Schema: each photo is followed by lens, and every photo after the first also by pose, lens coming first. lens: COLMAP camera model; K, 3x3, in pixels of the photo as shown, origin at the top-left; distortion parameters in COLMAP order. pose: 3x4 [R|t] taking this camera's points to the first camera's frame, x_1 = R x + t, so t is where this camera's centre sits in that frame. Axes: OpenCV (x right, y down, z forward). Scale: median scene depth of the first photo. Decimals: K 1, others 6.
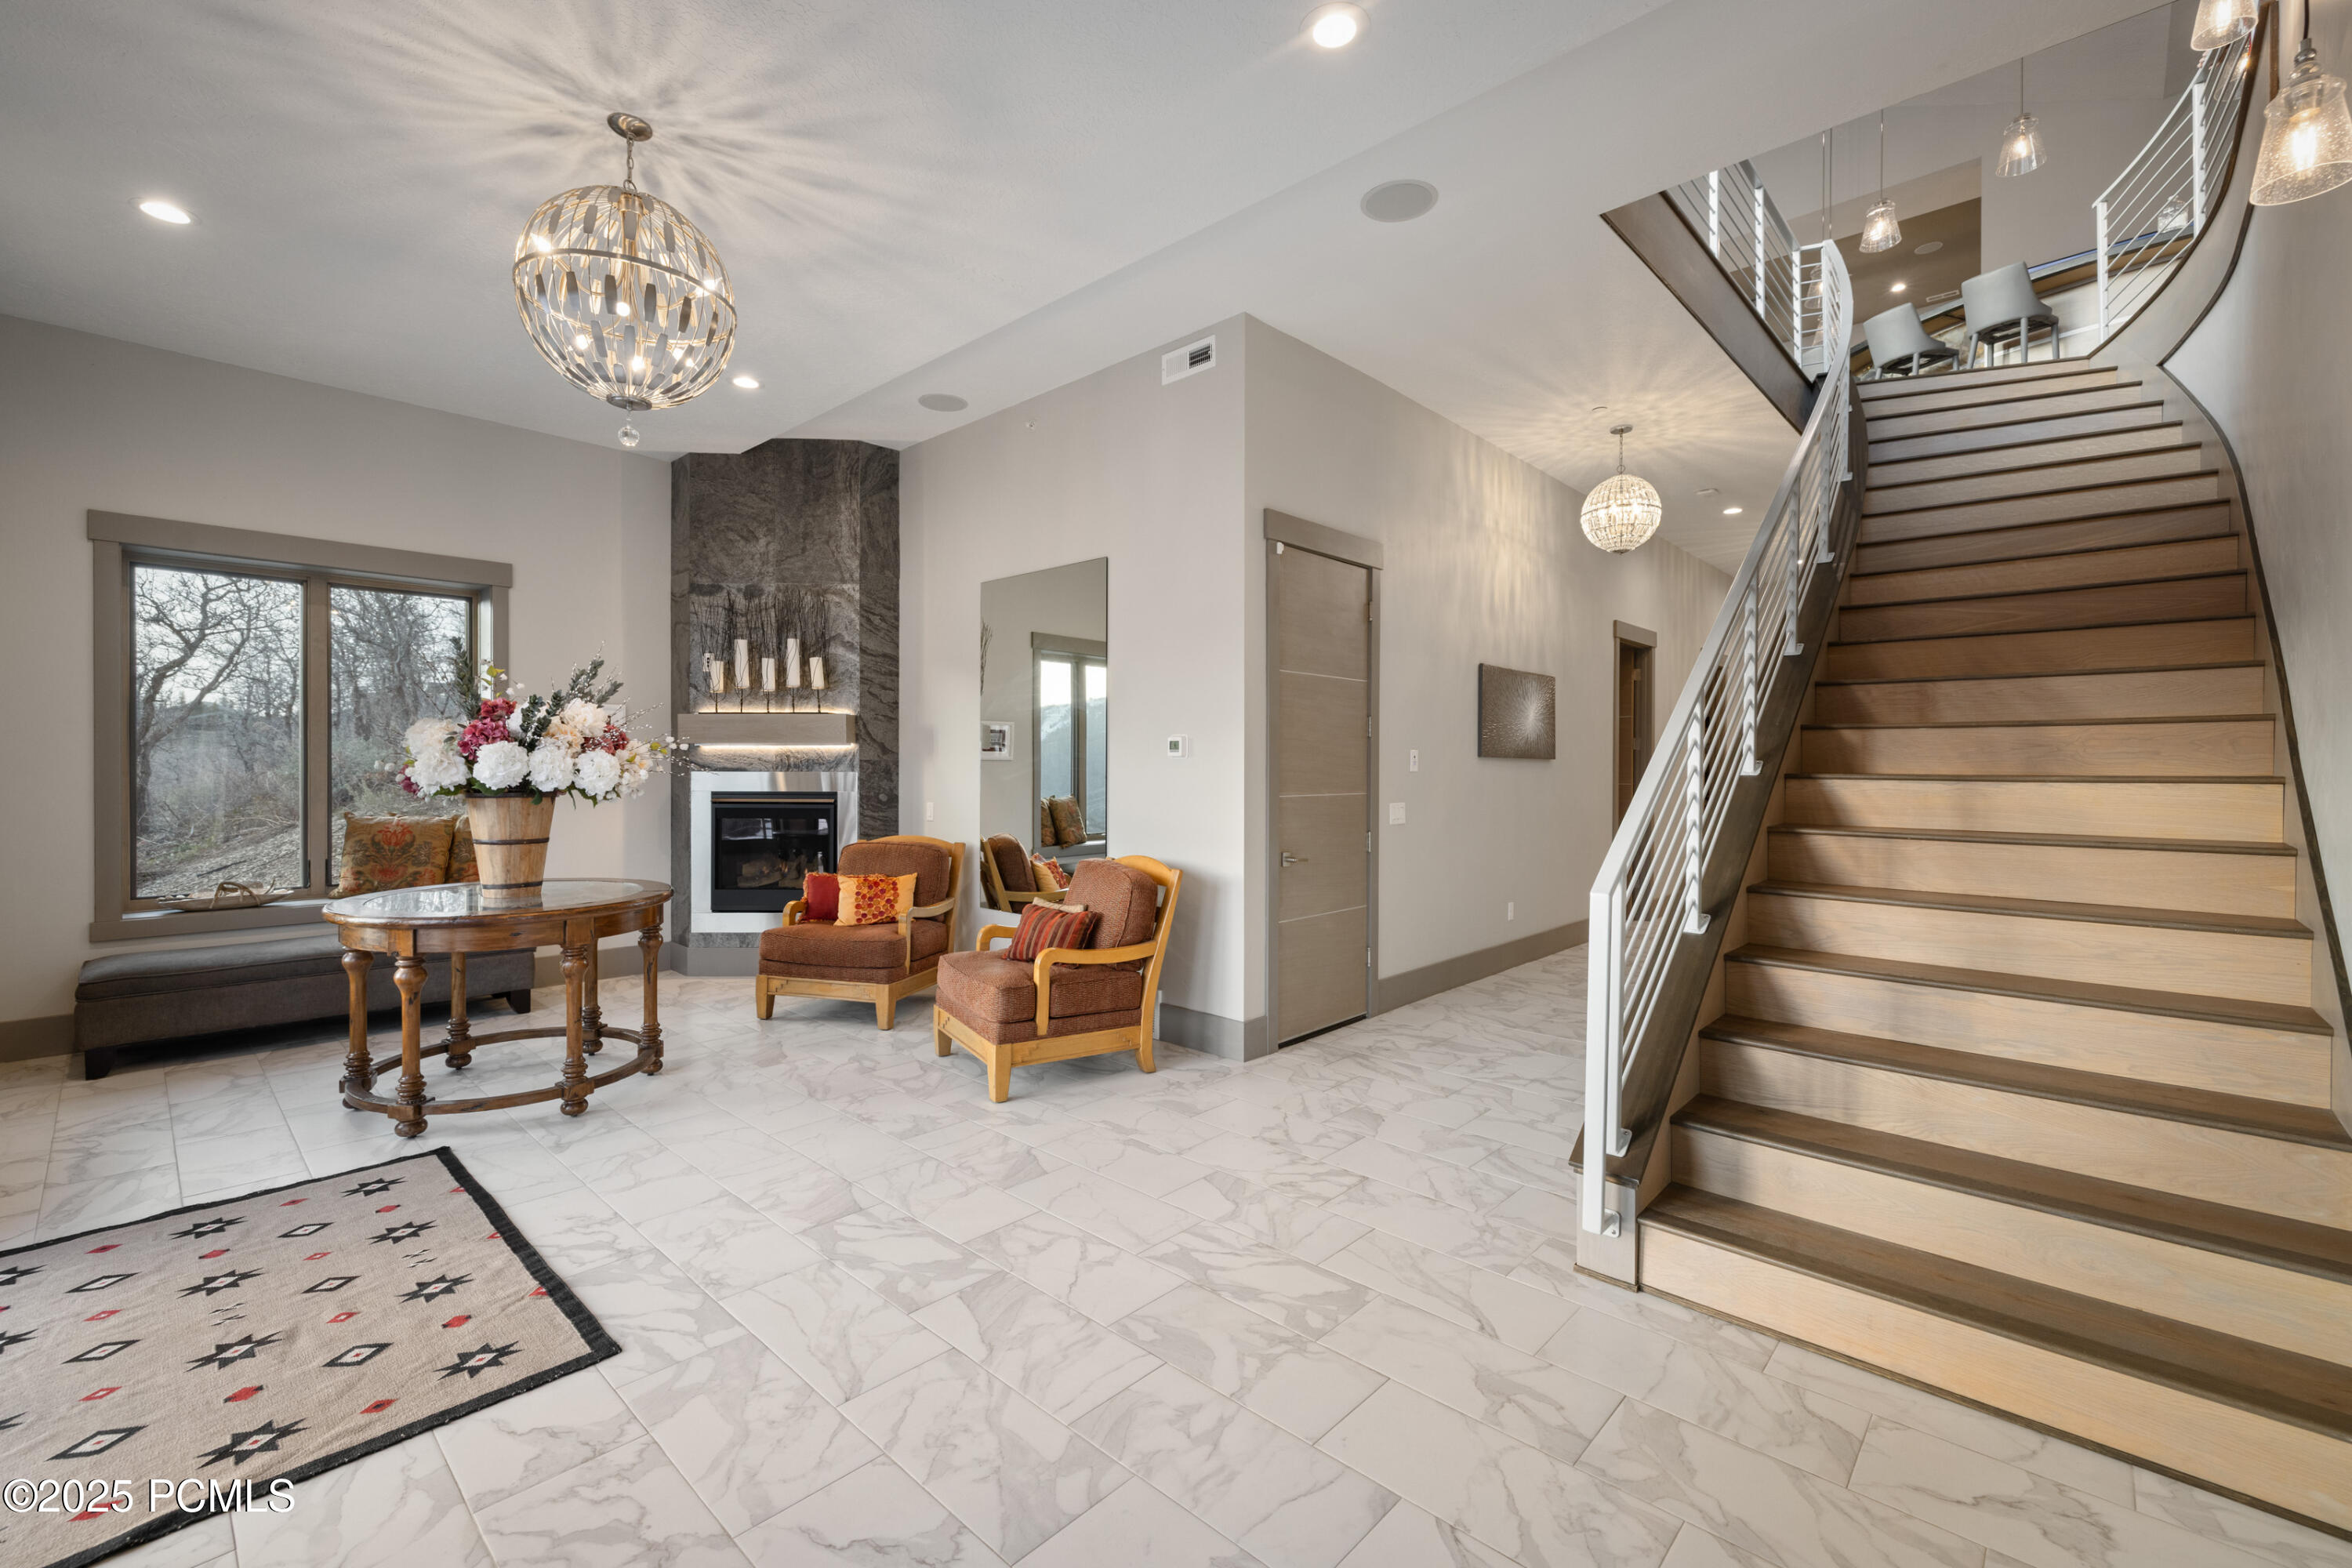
lens RADIAL K [[989.0, 0, 1117.2], [0, 989.0, 786.5], [0, 0, 1]] dist [0.000202, 0.000036]
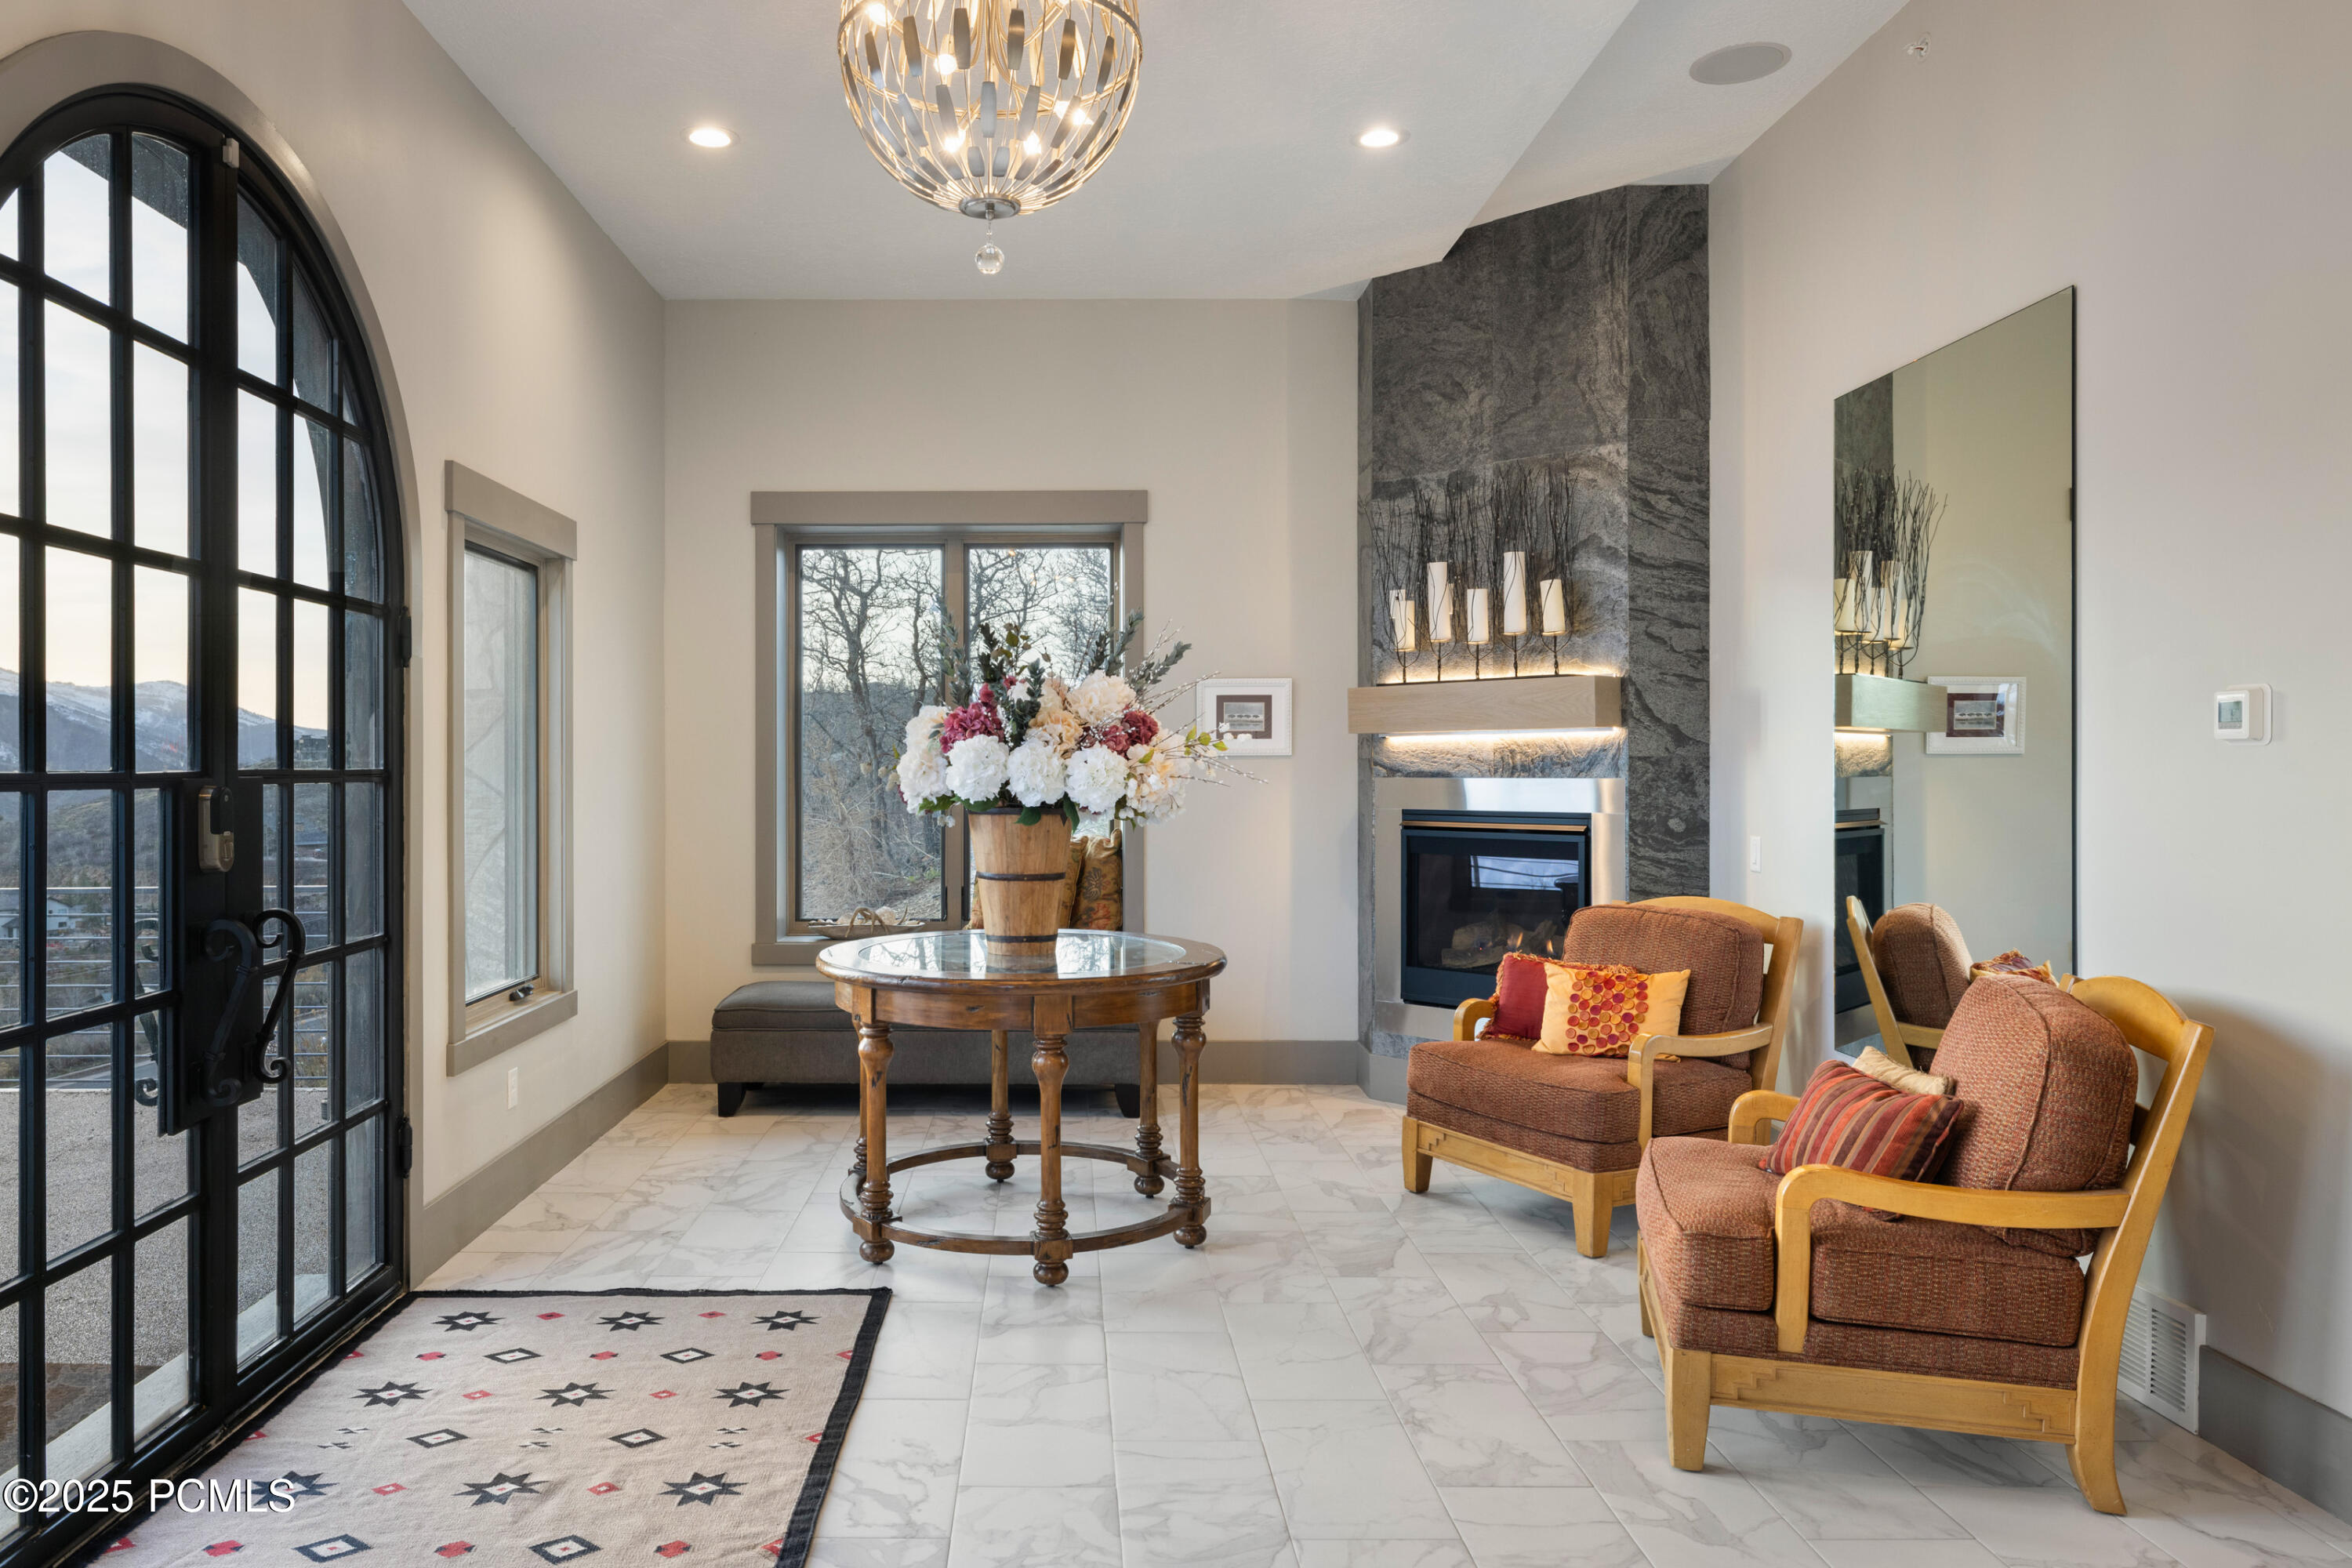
lens RADIAL K [[1493.5, 0, 1176.0], [0, 1493.5, 784.0], [0, 0, 1]] dist [-0.000290, -0.000915]
pose [[0.699536, 0.002259, -0.714594, 0.171322], [-0.010335, 0.999922, -0.006956, -0.003244], [0.714523, 0.012251, 0.699505, 0.241935]]
